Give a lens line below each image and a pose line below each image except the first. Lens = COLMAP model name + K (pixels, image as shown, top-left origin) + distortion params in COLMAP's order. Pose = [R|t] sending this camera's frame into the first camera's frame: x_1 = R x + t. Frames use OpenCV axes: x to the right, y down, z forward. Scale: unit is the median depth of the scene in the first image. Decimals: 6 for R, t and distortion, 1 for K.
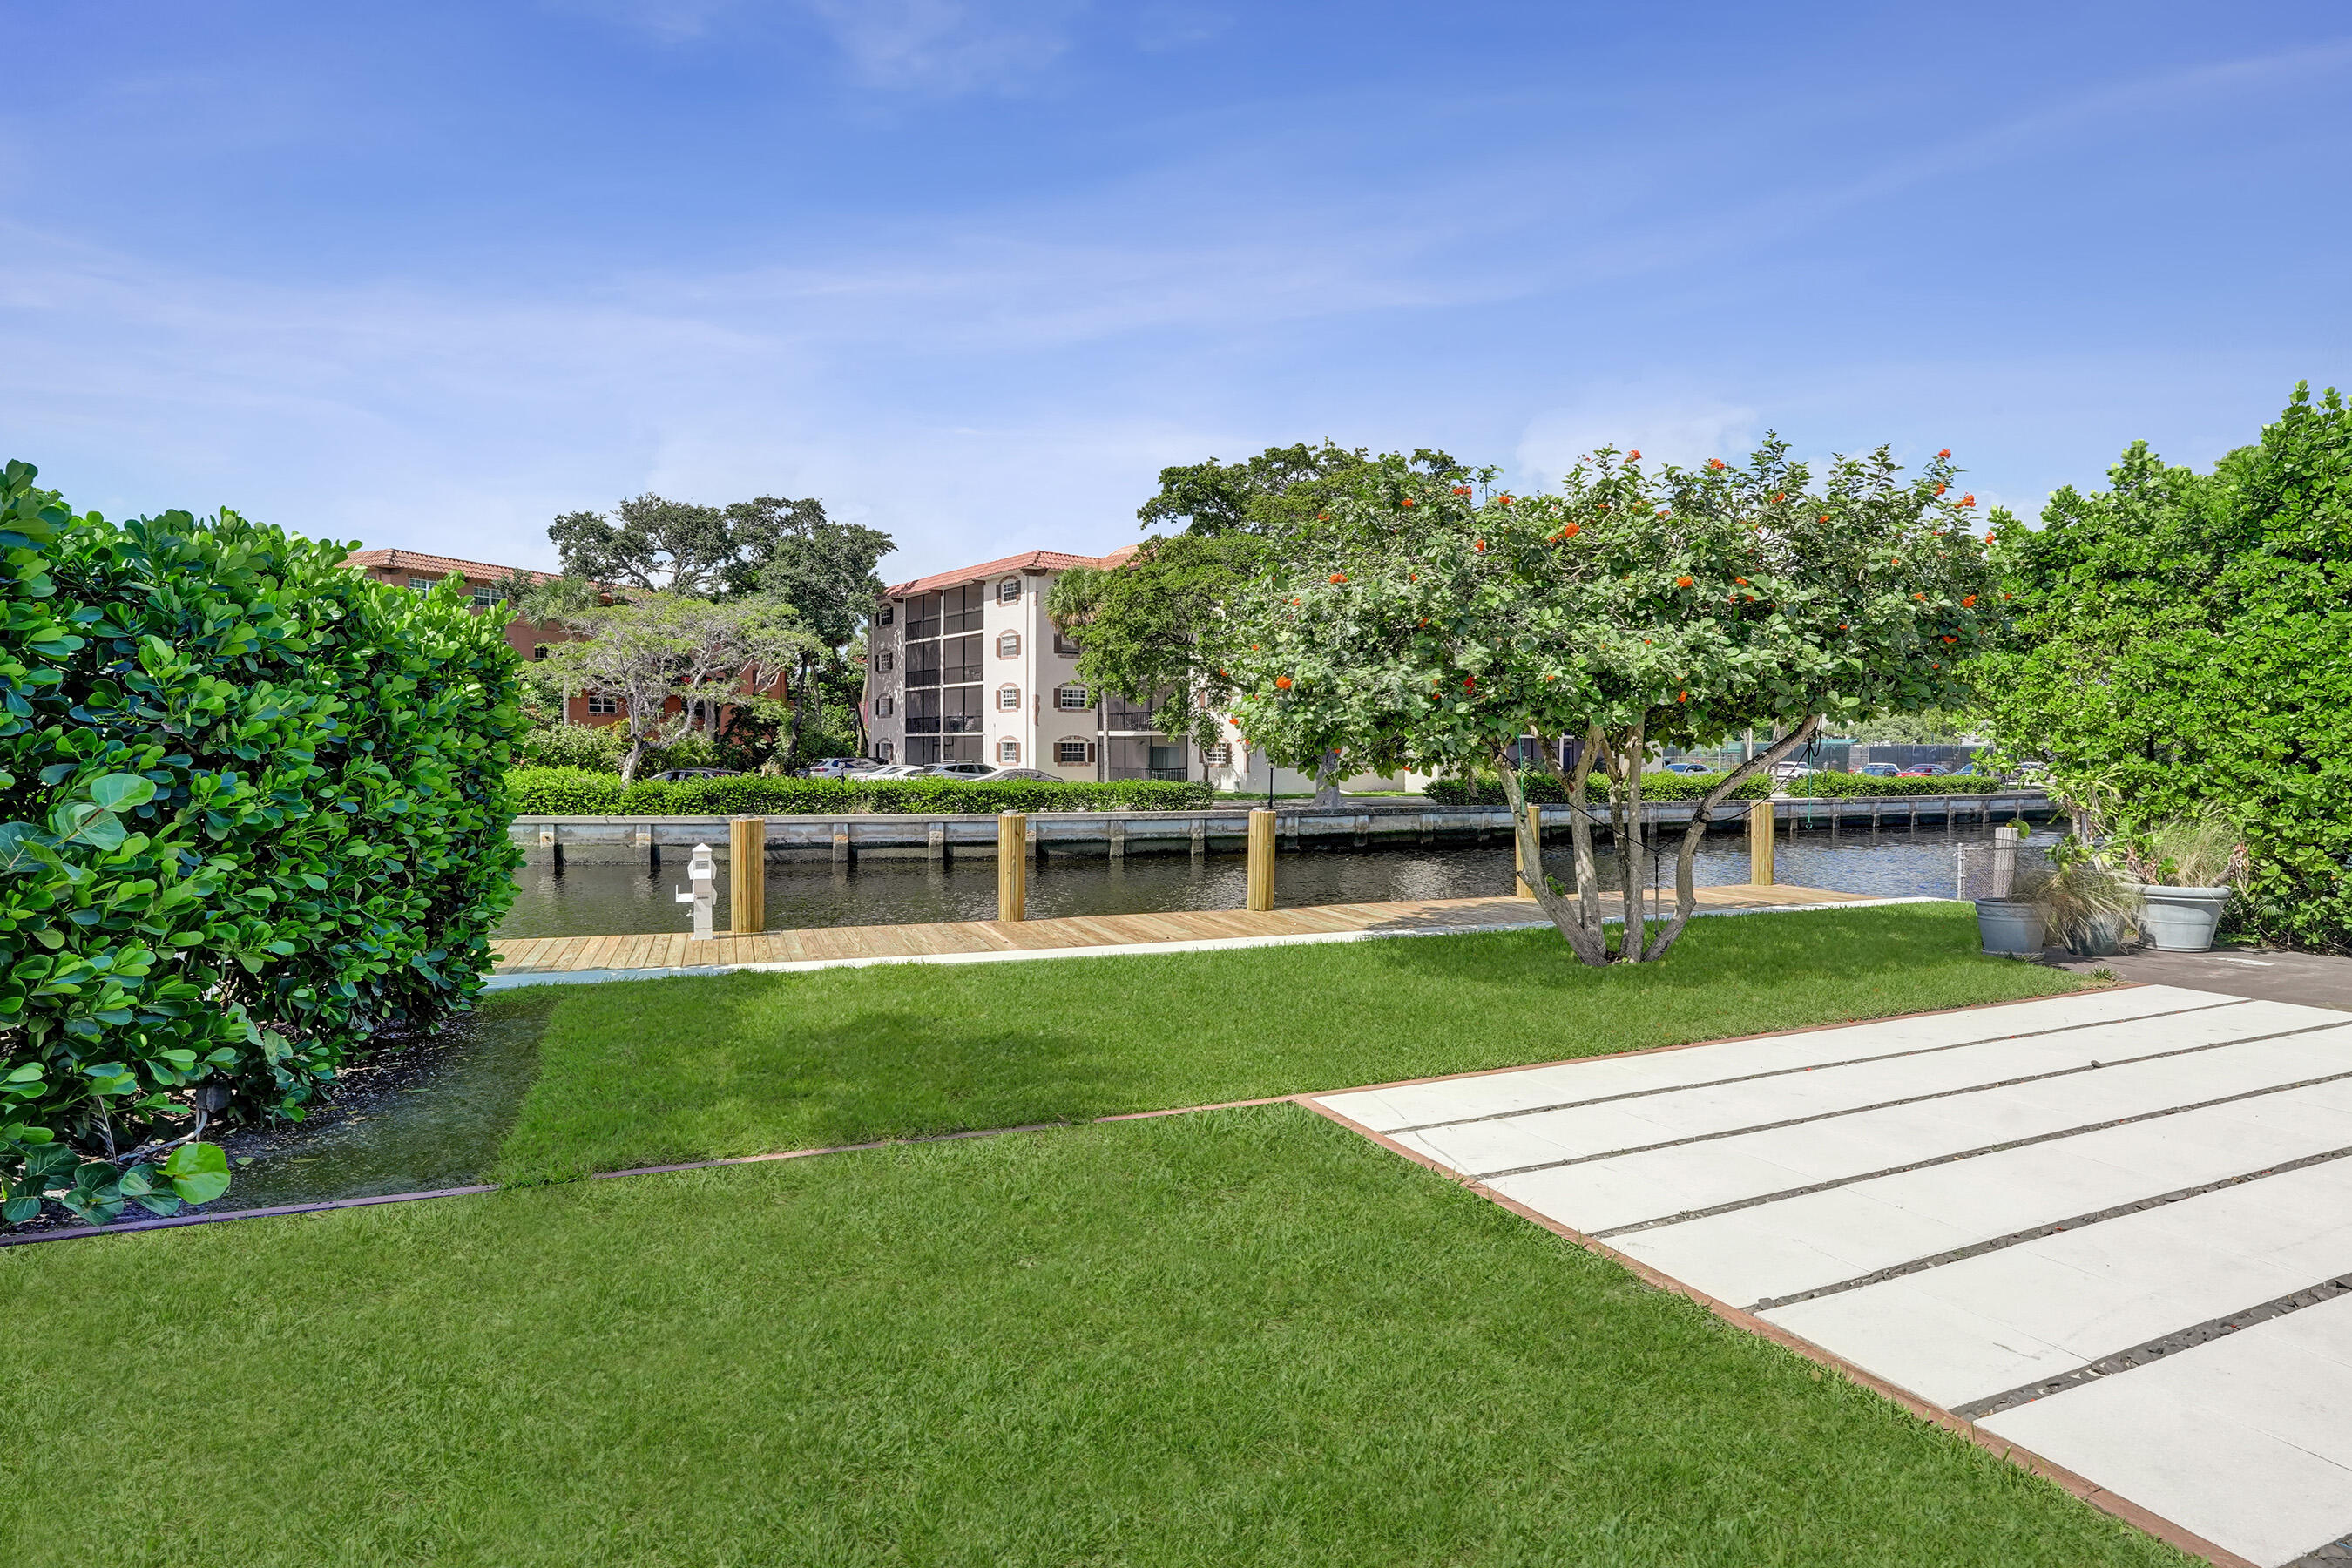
lens RADIAL K [[1226.1, 0, 1189.3], [0, 1226.1, 787.4], [0, 0, 1]] dist [-0.074962, 0.030589]
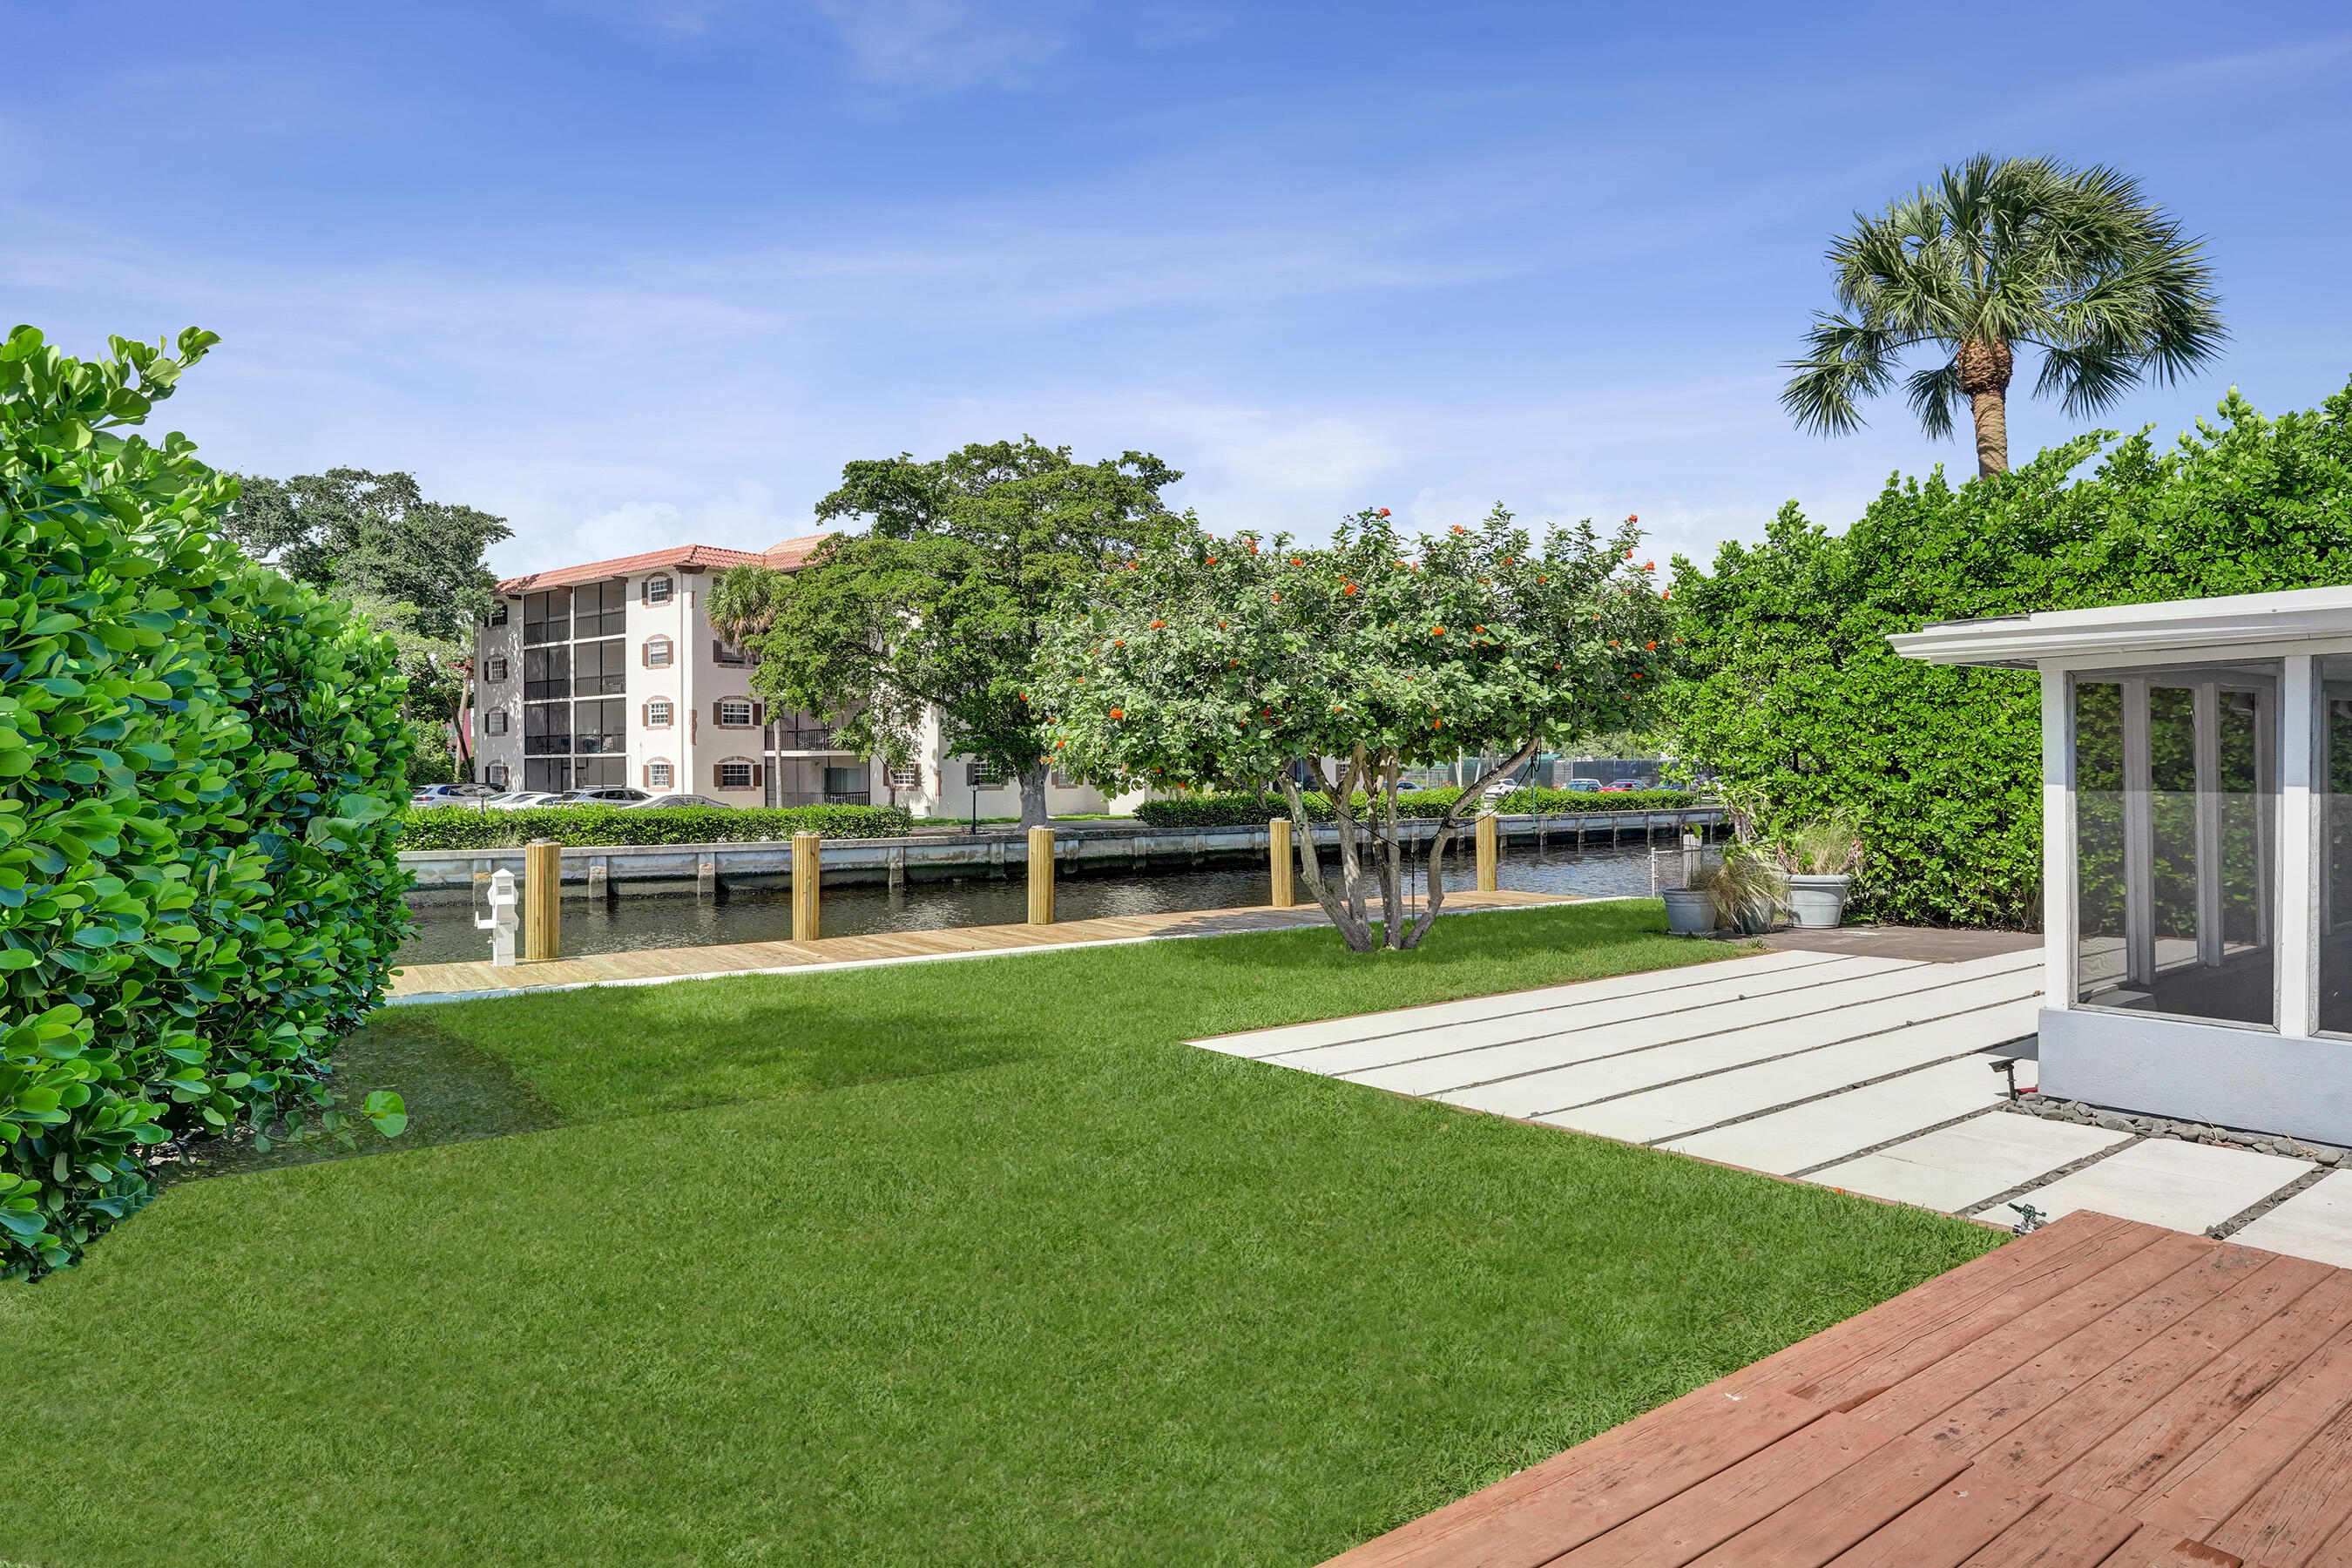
lens RADIAL K [[1381.9, 0, 1176.0], [0, 1381.9, 784.0], [0, 0, 1]] dist [-0.048181, 0.000345]
pose [[0.972499, -0.009755, 0.232701, -0.092146], [0.014564, 0.999714, -0.018956, 0.004494], [-0.232449, 0.021824, 0.972364, -0.155282]]
